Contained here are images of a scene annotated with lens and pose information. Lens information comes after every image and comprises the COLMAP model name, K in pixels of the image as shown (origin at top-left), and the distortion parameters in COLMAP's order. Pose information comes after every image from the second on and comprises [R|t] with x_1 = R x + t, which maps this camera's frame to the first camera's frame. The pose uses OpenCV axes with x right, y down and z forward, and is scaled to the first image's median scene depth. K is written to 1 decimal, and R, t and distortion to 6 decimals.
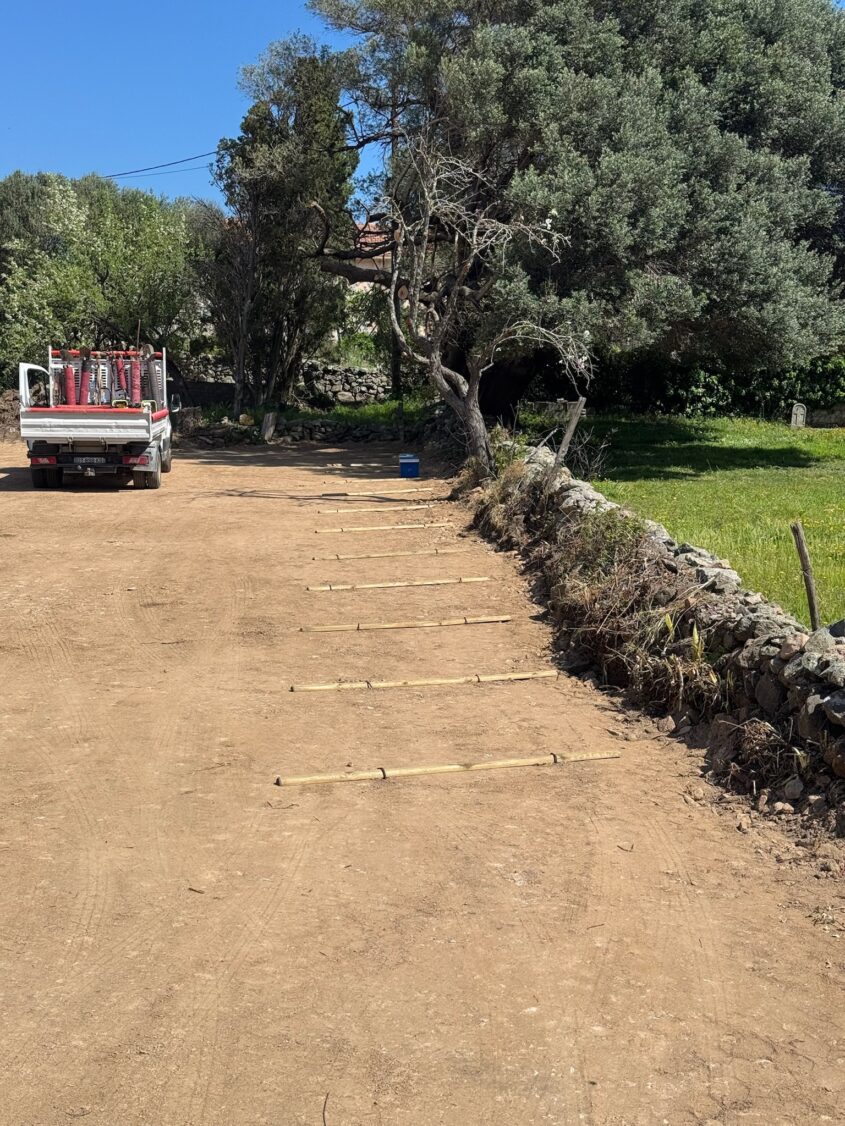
lens RADIAL K [[1562.6, 0, 423.9], [0, 1562.6, 562.3], [0, 0, 1]] dist [0.155467, 0.000000]
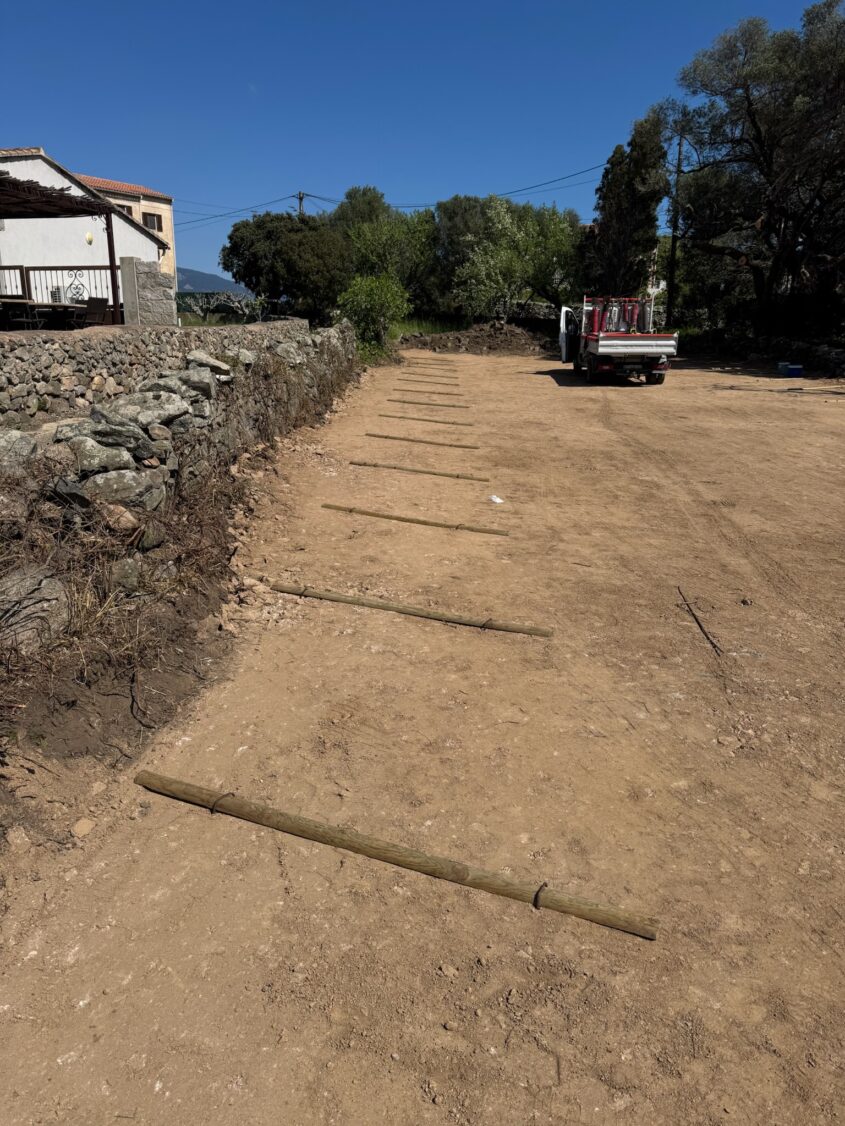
lens RADIAL K [[804.6, 0, 418.8], [0, 804.6, 557.5], [0, 0, 1]] dist [-0.010552, 0.004272]
pose [[0.991824, 0.025008, -0.125137, -0.286949], [-0.002840, 0.984693, 0.174272, -0.012616], [0.127580, -0.172492, 0.976714, 0.104702]]
